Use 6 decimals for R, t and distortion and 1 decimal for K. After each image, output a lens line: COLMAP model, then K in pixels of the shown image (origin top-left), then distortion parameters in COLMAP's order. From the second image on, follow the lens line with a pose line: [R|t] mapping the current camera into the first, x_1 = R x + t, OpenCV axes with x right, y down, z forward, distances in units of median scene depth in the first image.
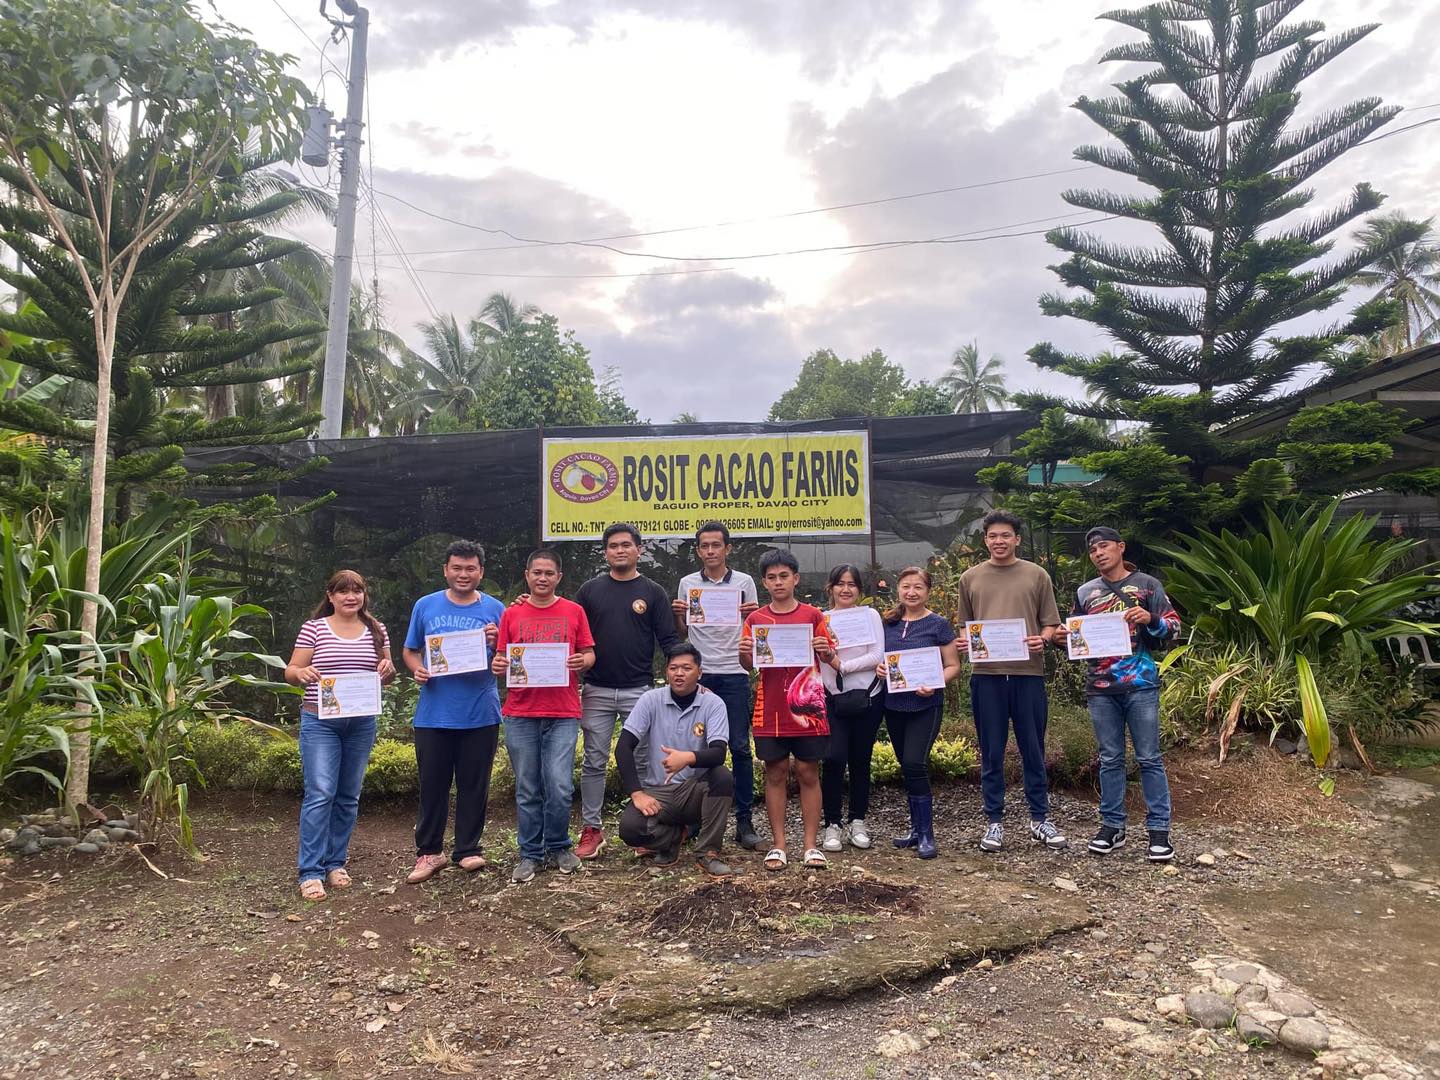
lens RADIAL K [[1115.0, 0, 713.3], [0, 1115.0, 506.2], [0, 0, 1]] dist [0.000362, -0.110760]
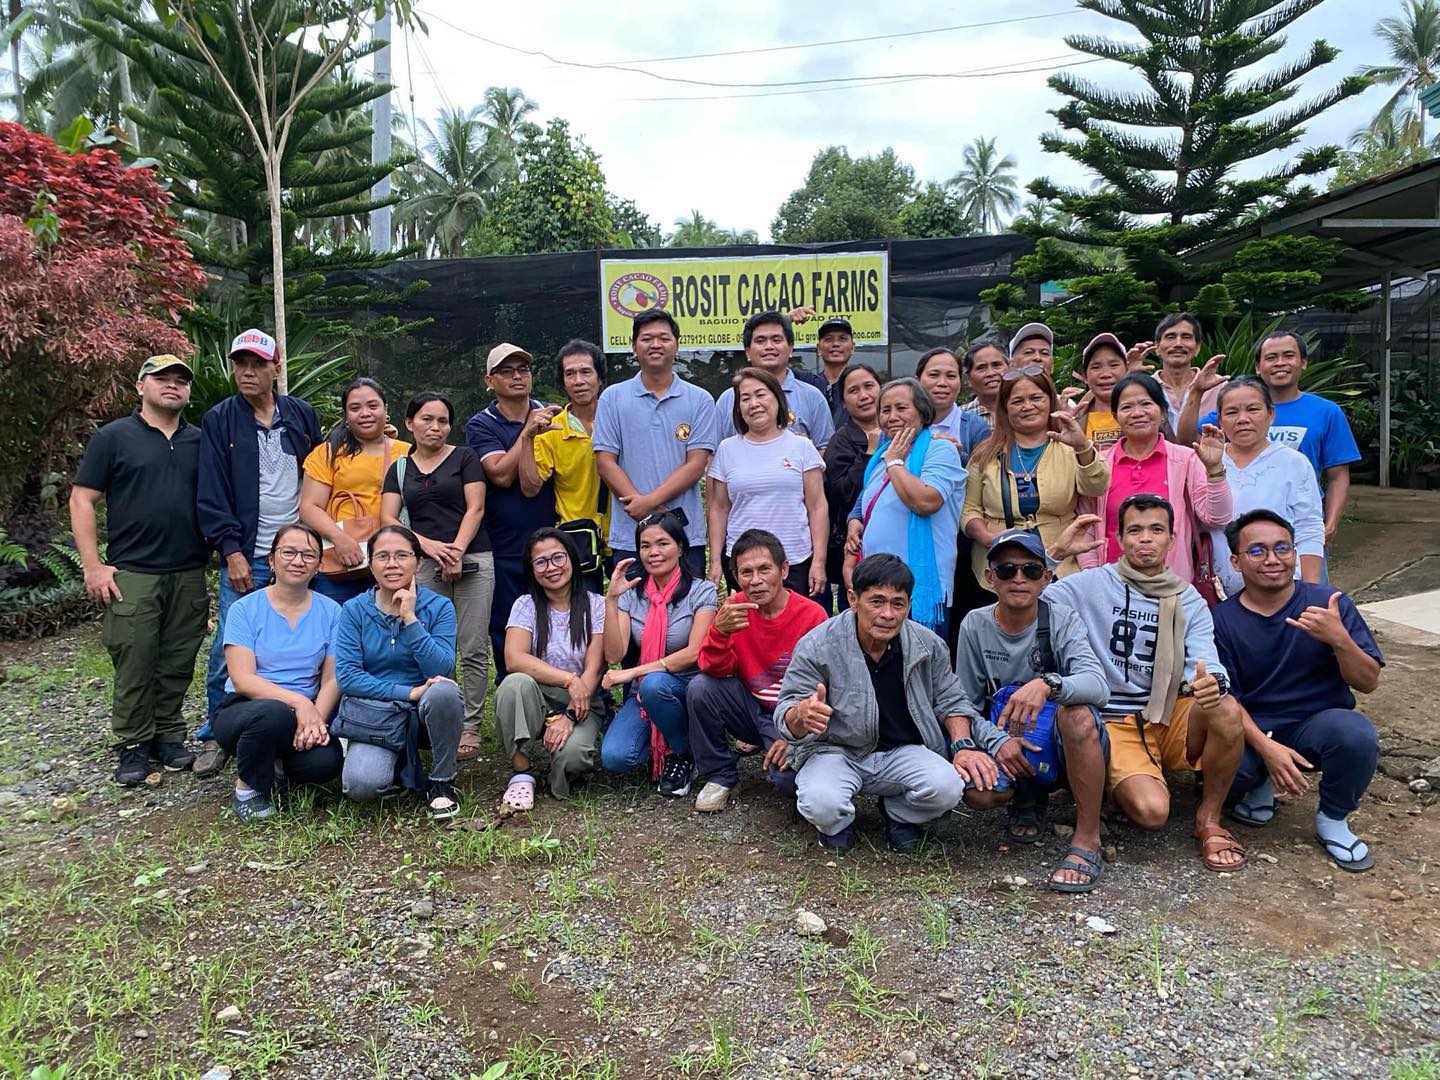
lens RADIAL K [[1104.8, 0, 757.8], [0, 1104.8, 541.6], [0, 0, 1]] dist [0.085139, -0.230426]
pose [[0.999313, -0.012643, 0.034839, -0.036393], [0.005295, 0.979074, 0.203436, -0.009908], [-0.036682, -0.203112, 0.978468, -0.161369]]
